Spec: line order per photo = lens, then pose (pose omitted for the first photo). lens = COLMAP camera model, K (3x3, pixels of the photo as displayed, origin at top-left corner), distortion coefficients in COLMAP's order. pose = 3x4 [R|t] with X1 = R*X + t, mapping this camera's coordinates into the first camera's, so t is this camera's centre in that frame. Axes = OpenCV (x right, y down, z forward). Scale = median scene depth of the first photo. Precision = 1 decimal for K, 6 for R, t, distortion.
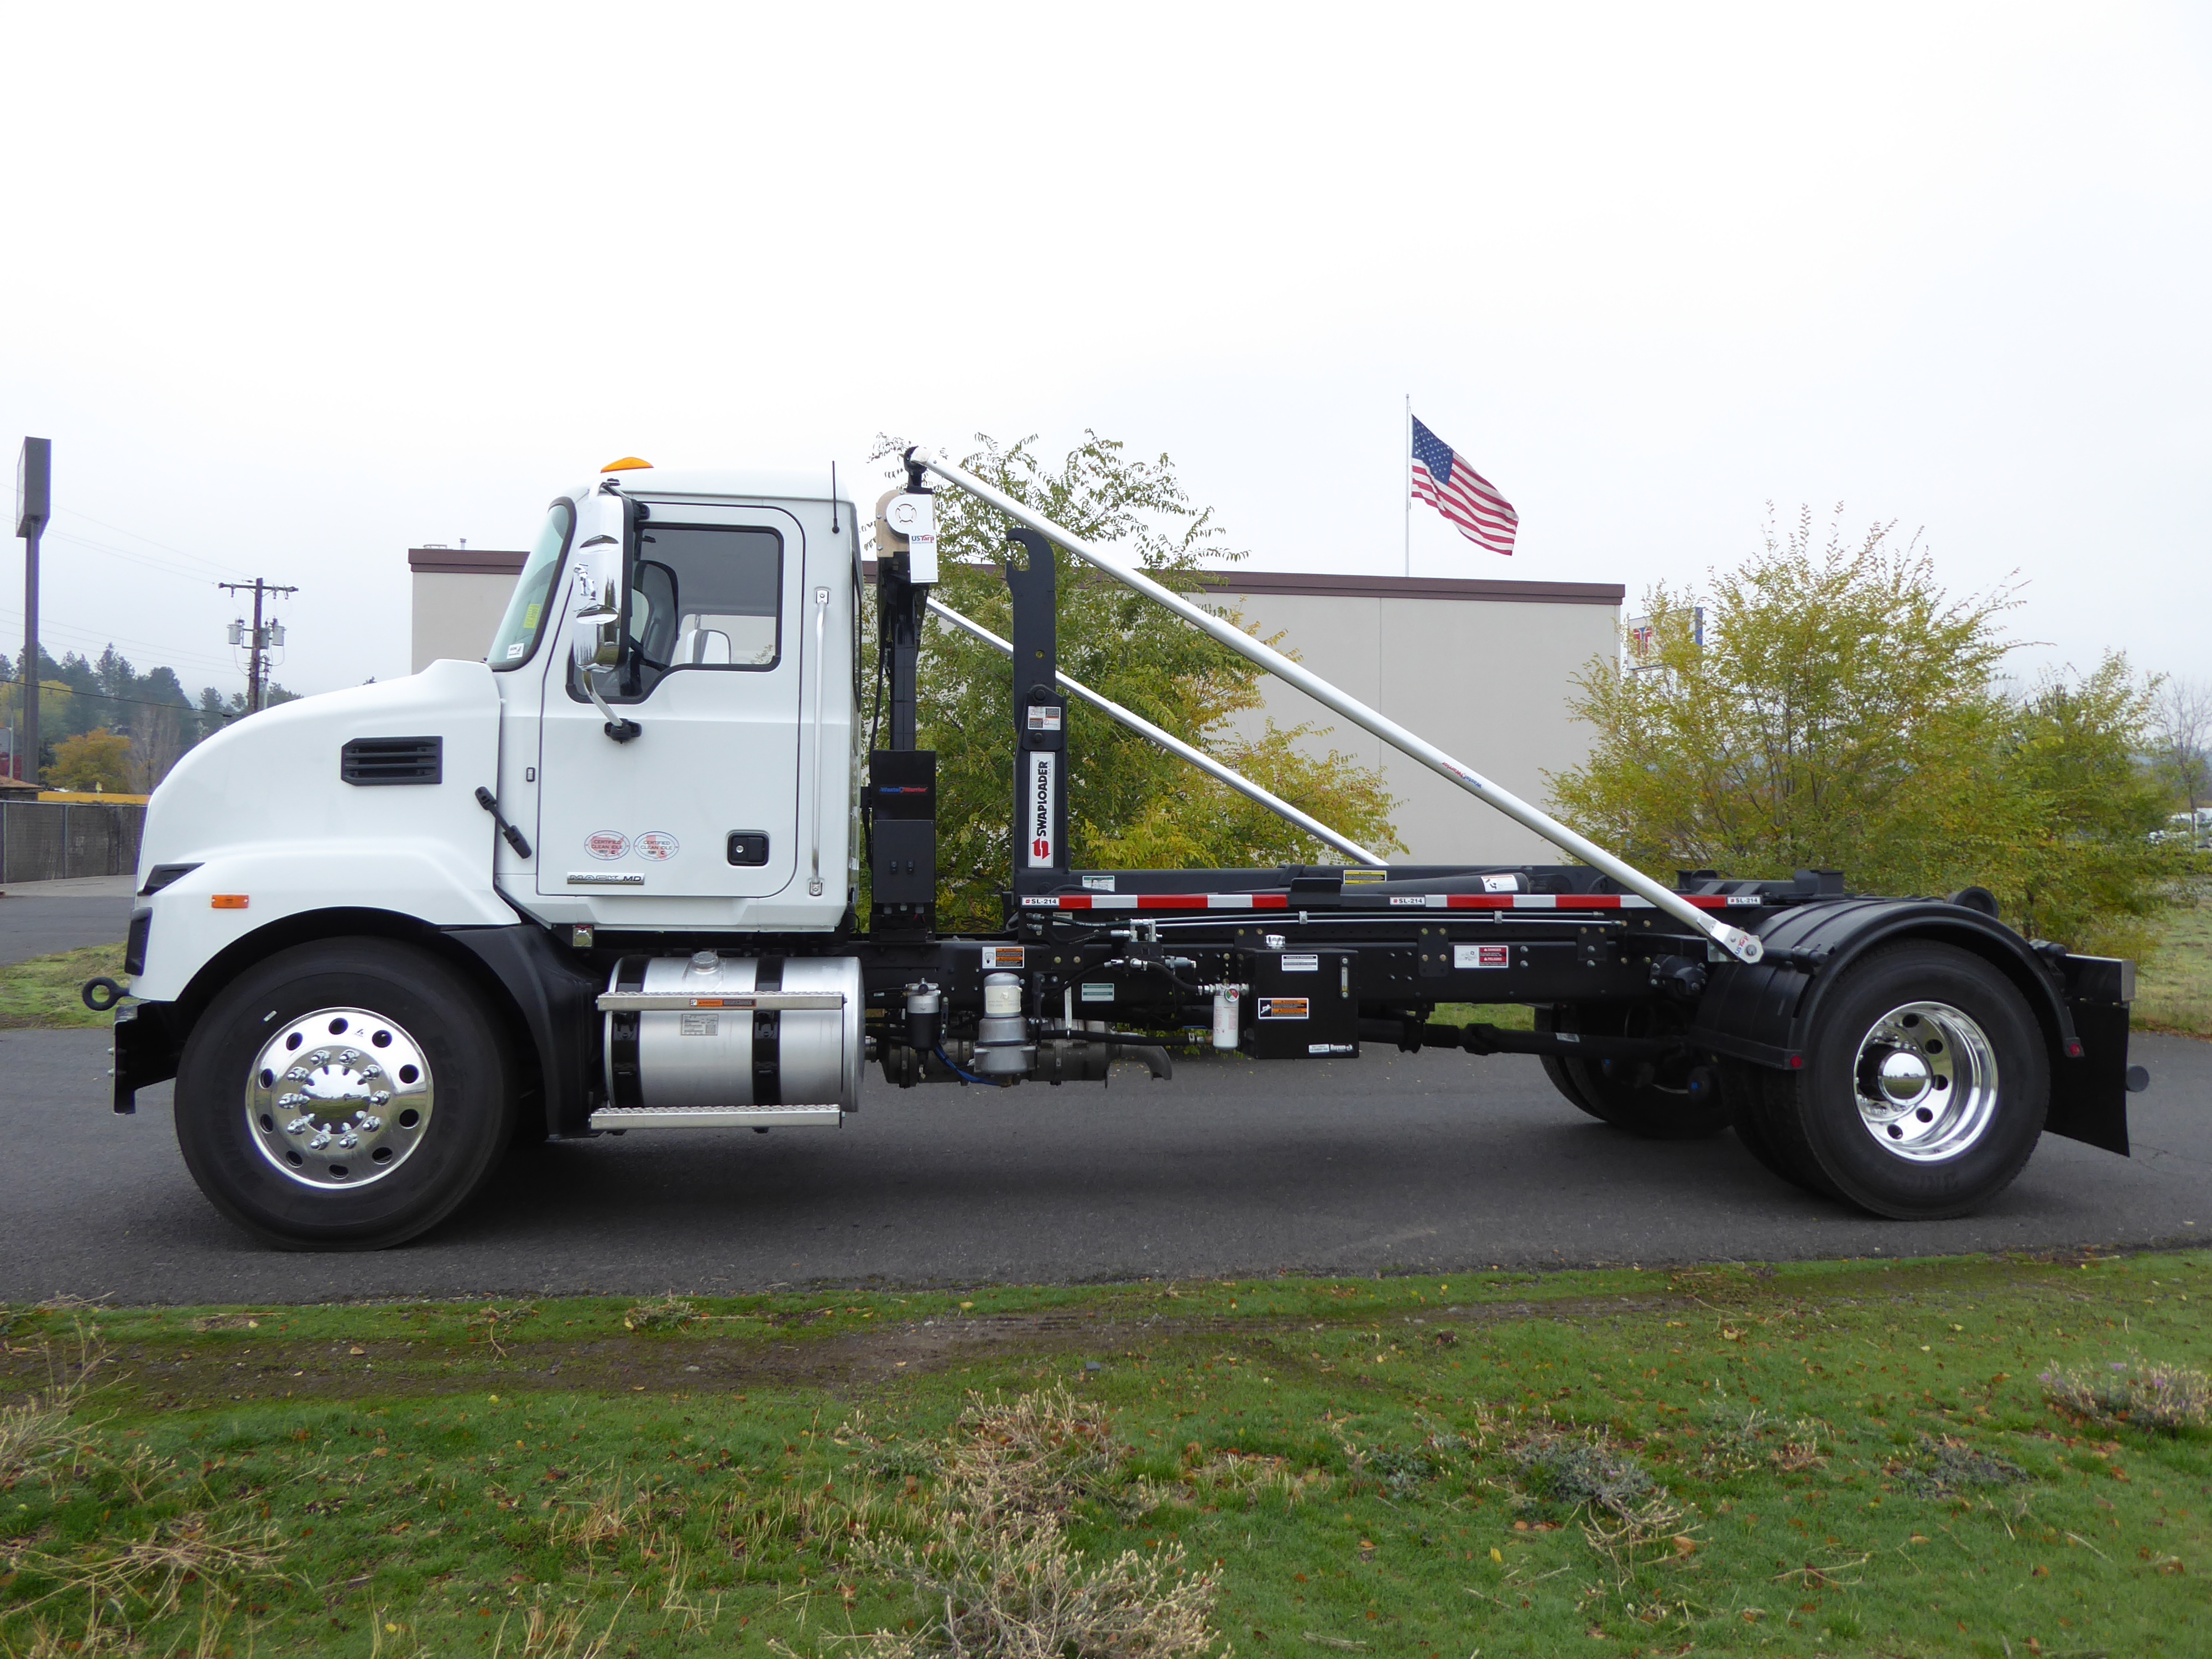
lens RADIAL K [[1597.0, 0, 1113.0], [0, 1597.0, 819.1], [0, 0, 1]] dist [-0.008582, -0.003332]
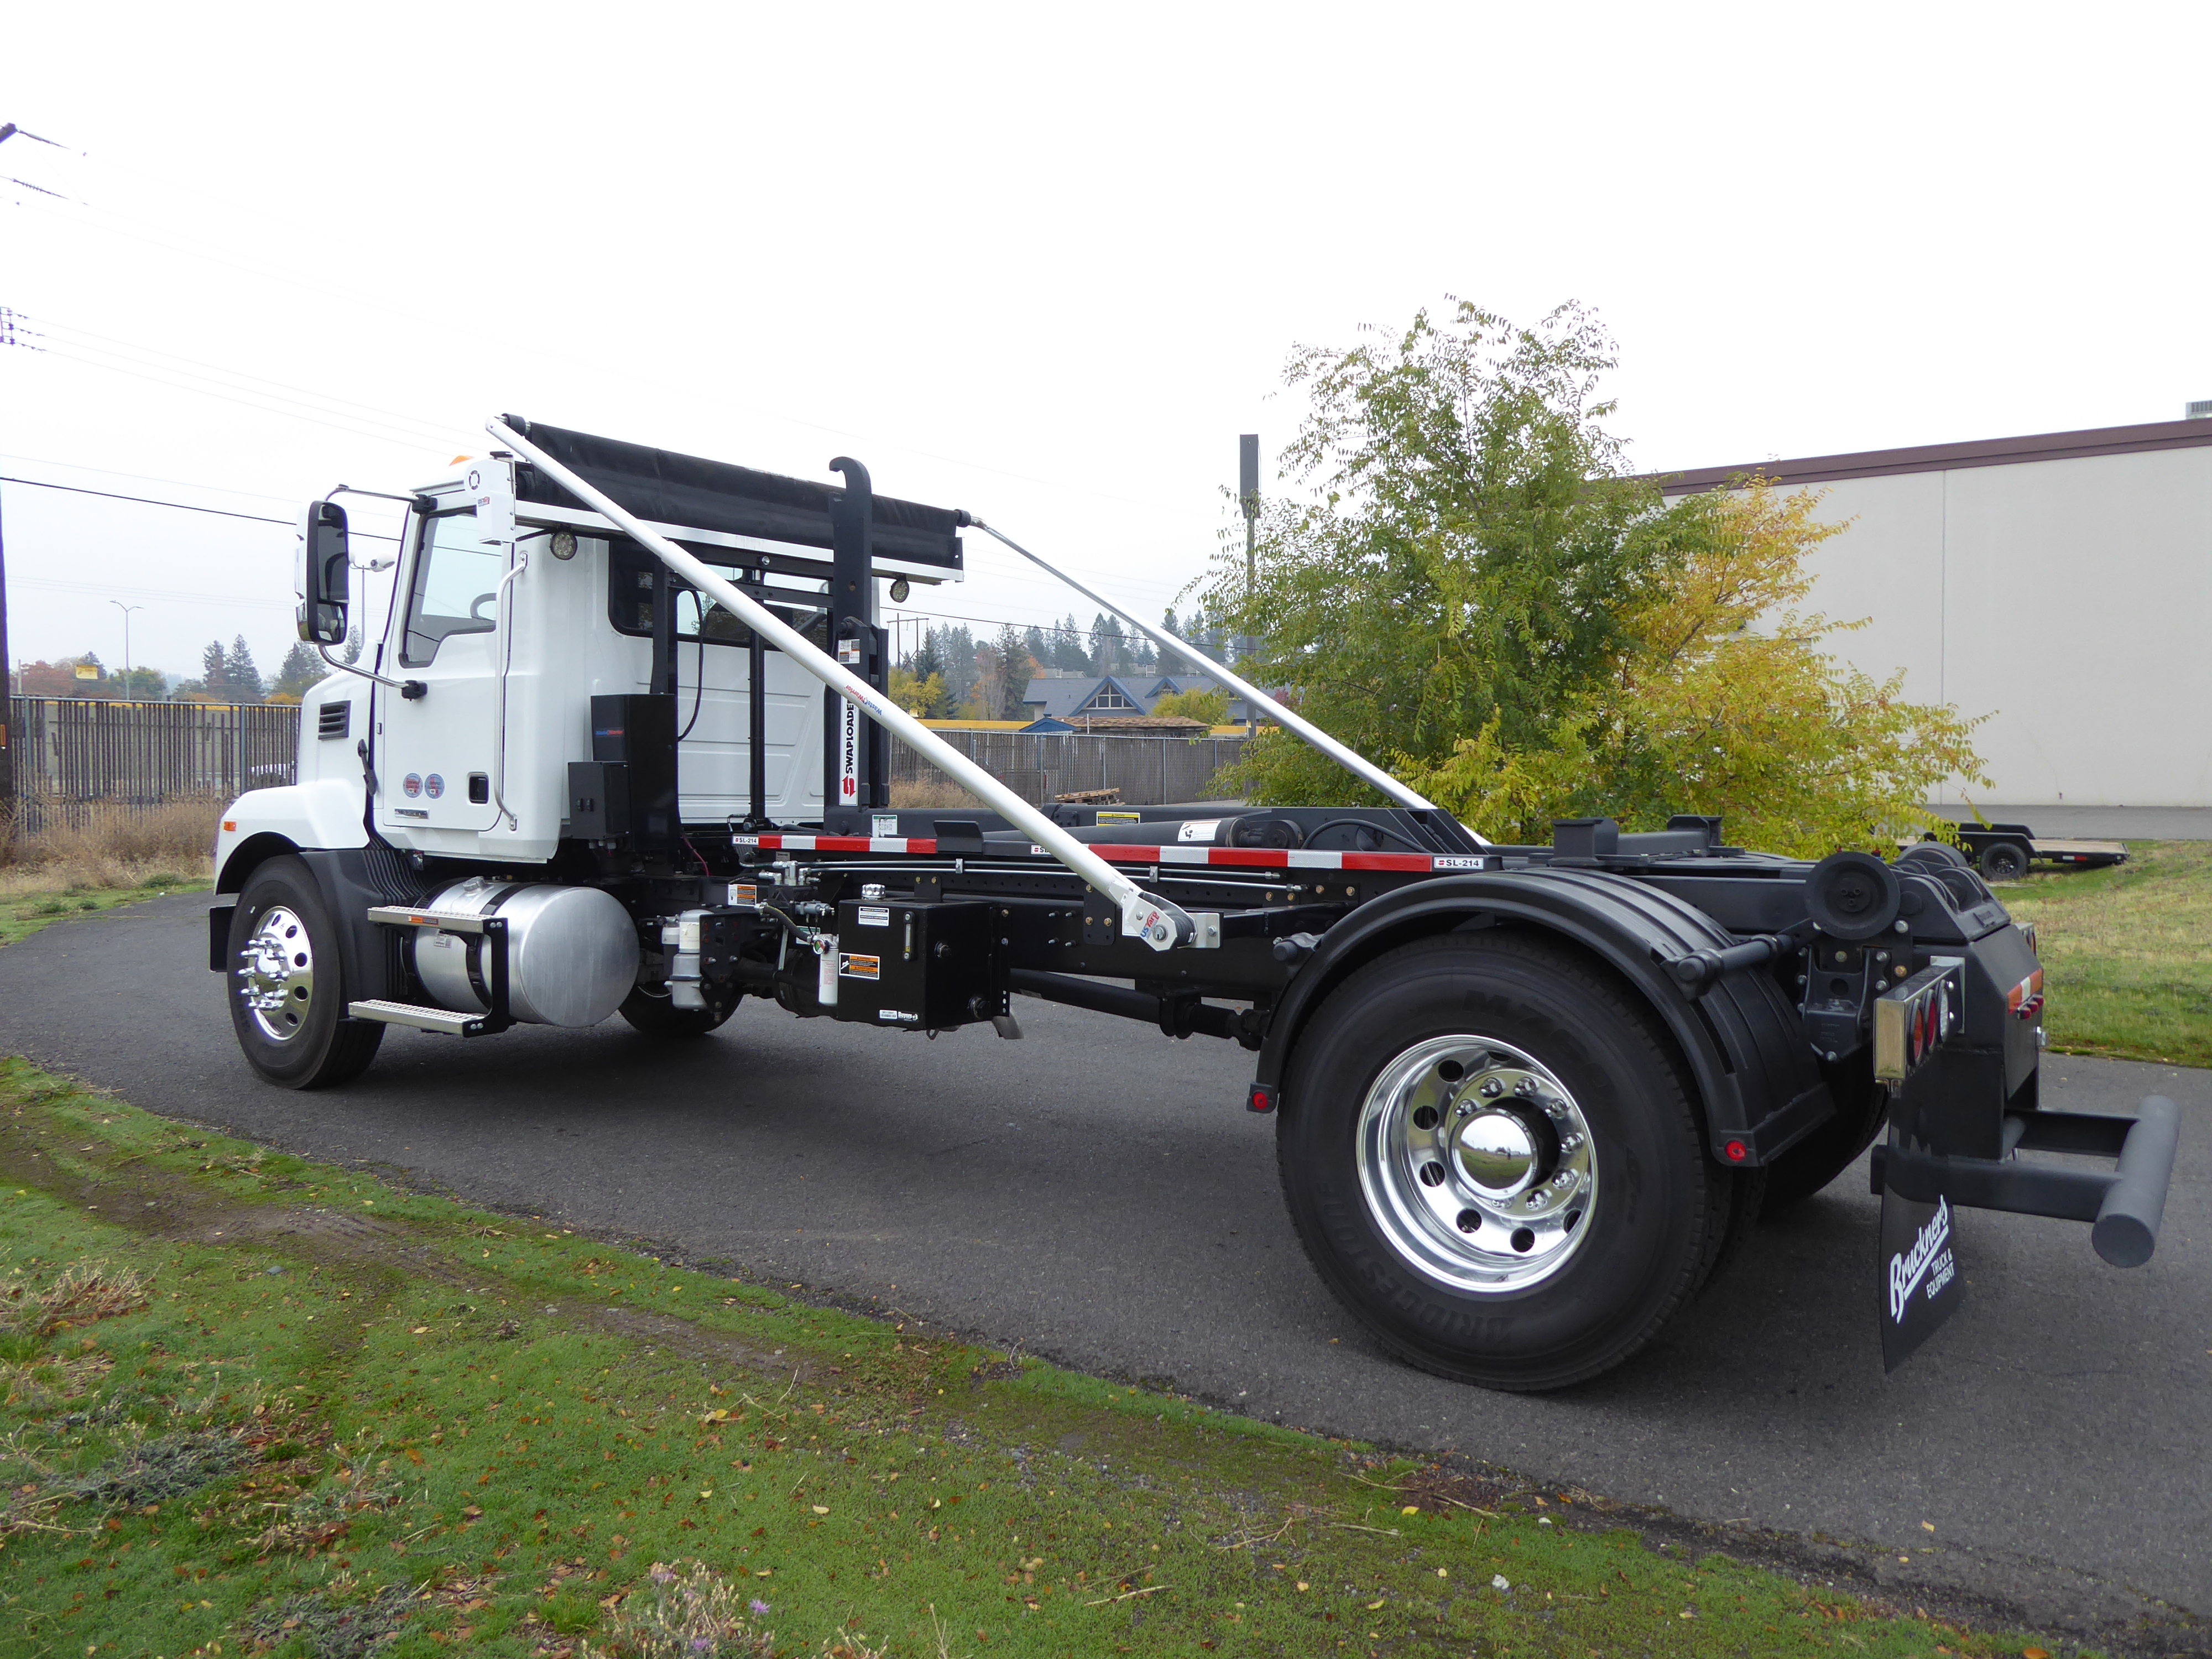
lens RADIAL K [[1597.0, 0, 1113.0], [0, 1597.0, 819.1], [0, 0, 1]] dist [-0.008582, -0.003332]
pose [[0.719650, 0.015057, -0.694174, 0.827834], [0.018284, 0.999007, 0.040625, 0.002198], [0.694097, -0.041928, 0.718660, 0.455108]]
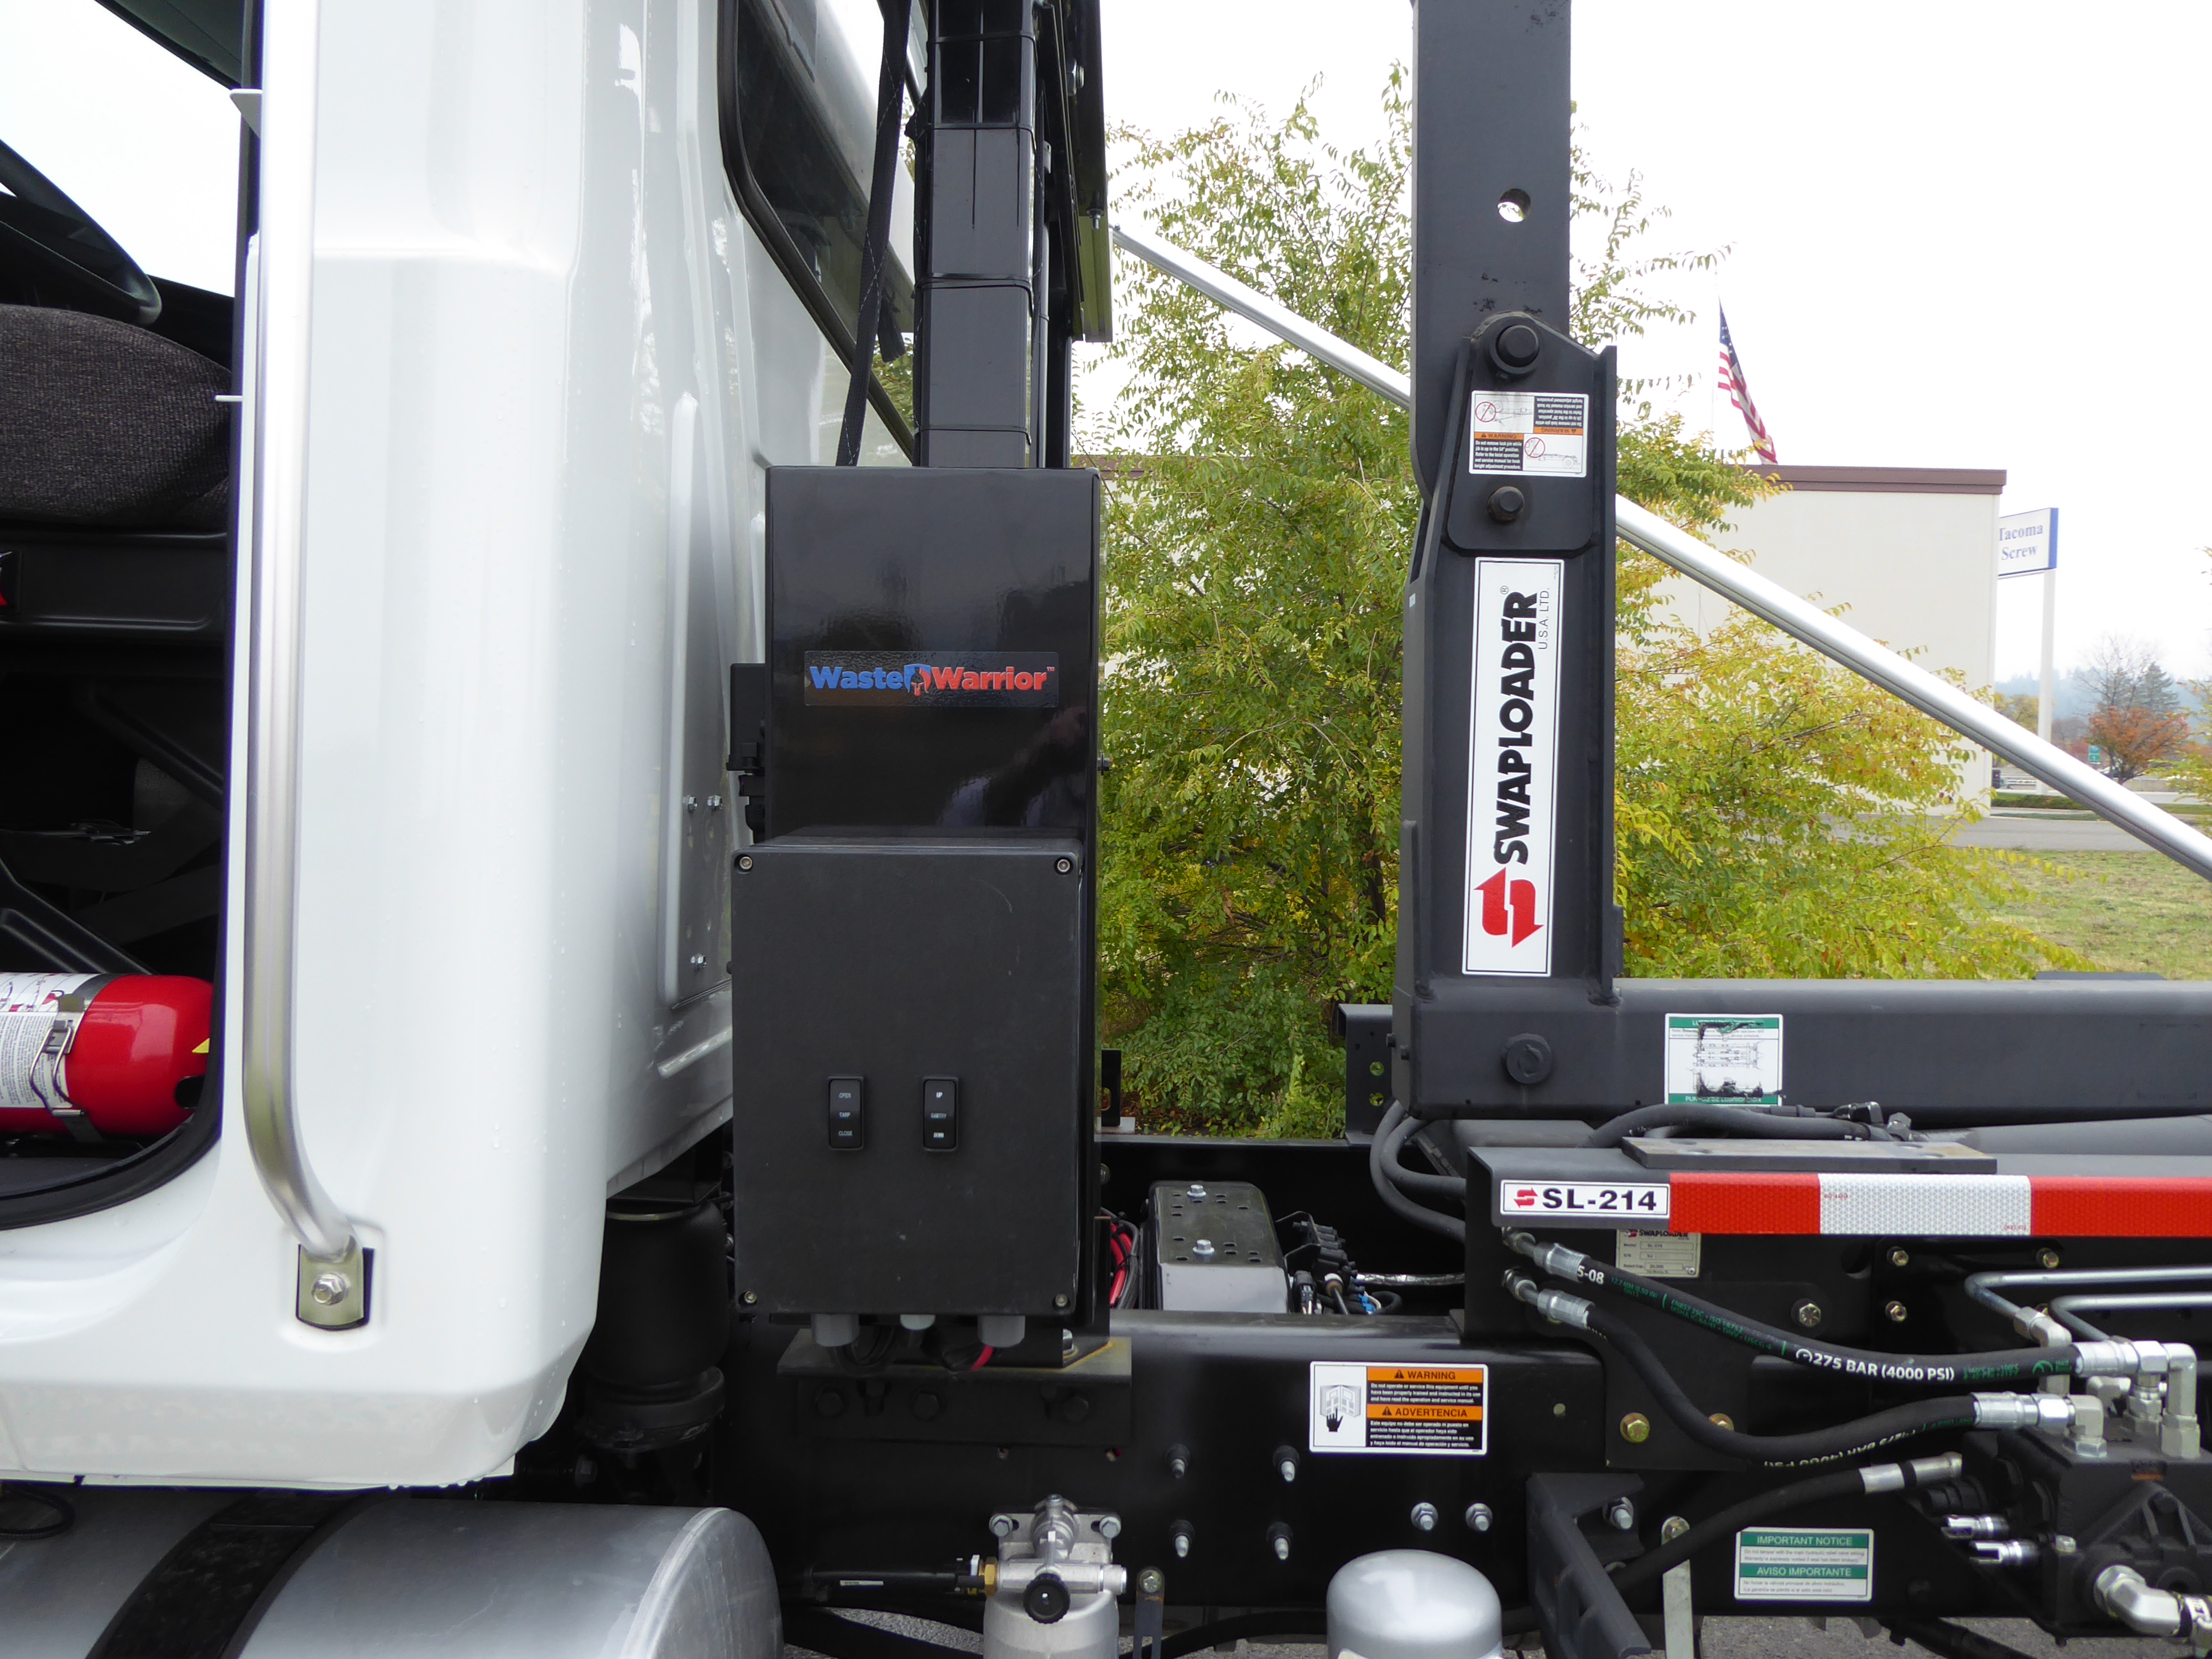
lens RADIAL K [[1597.0, 0, 1113.0], [0, 1597.0, 819.1], [0, 0, 1]] dist [-0.008582, -0.003332]
pose [[0.988733, 0.017529, -0.148660, -0.079788], [-0.010382, 0.998759, 0.048717, -0.010768], [0.149329, -0.046625, 0.987688, 0.794120]]
